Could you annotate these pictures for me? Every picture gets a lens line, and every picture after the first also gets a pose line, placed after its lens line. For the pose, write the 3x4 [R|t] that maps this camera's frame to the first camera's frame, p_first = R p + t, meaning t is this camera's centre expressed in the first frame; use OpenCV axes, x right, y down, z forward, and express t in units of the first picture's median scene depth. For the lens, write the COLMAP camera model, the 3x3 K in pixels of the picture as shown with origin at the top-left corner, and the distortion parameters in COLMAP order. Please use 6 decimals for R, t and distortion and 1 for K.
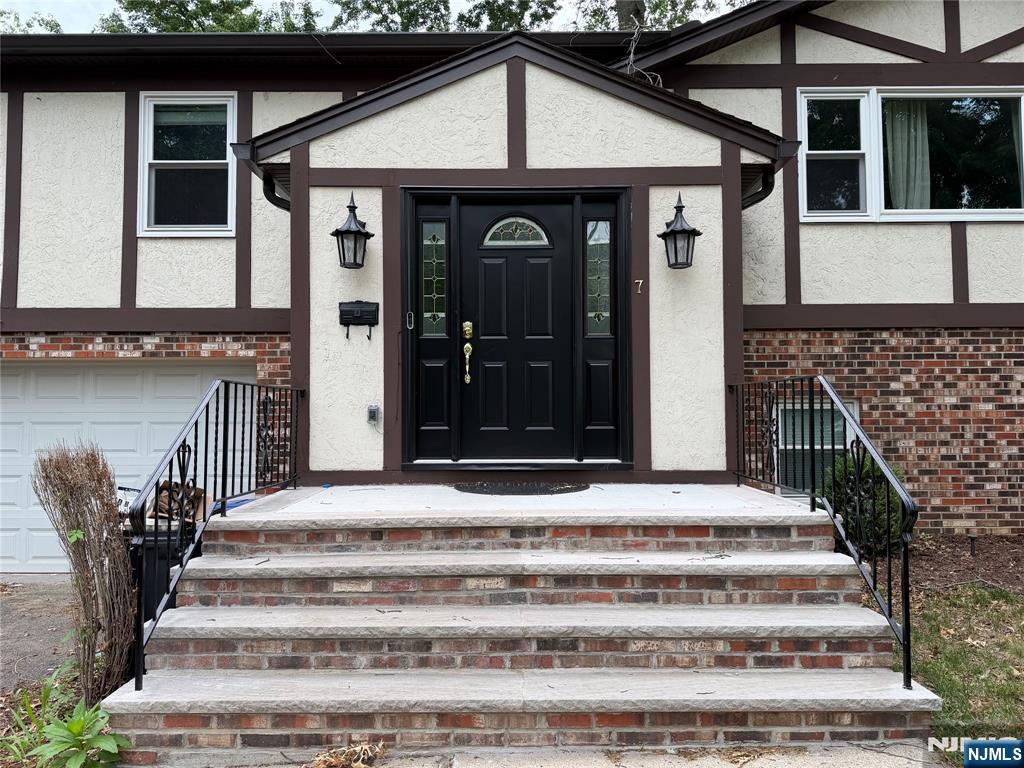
lens RADIAL K [[726.4, 0, 488.9], [0, 726.4, 386.3], [0, 0, 1]] dist [0.045353, -0.053734]
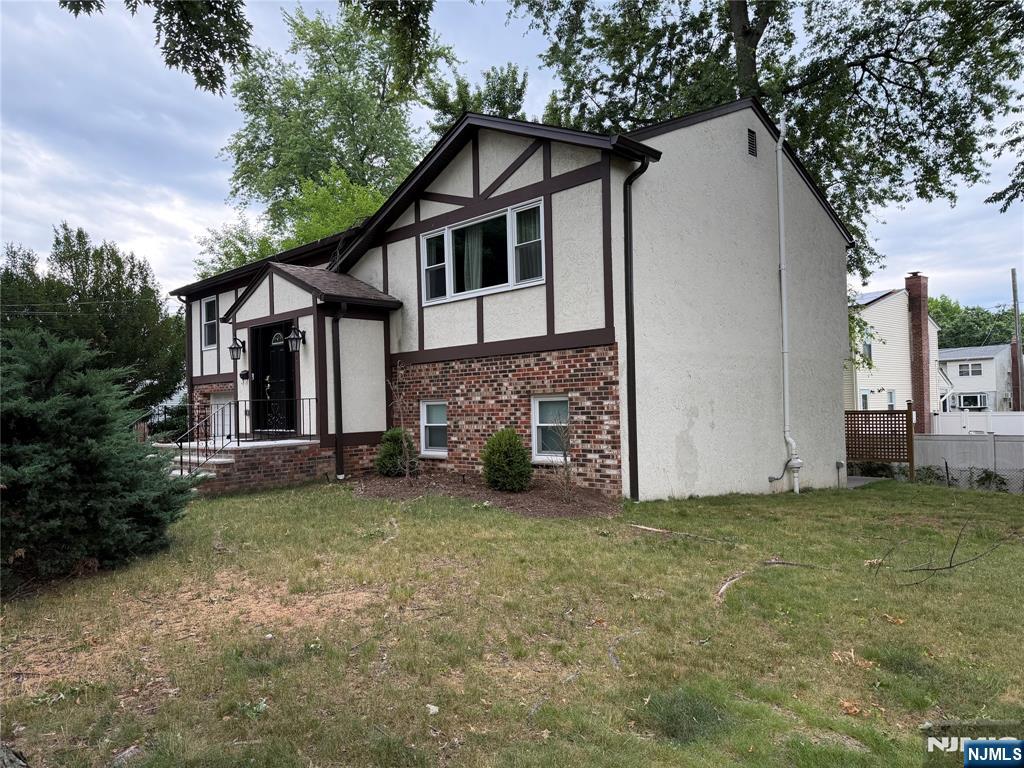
lens RADIAL K [[715.0, 0, 511.5], [0, 715.0, 404.1], [0, 0, 1]] dist [0.087641, -0.049613]
pose [[0.698957, -0.016103, -0.714983, 2.449545], [0.049646, 0.998427, 0.026046, -0.010927], [0.713439, -0.053701, 0.698657, -0.191145]]
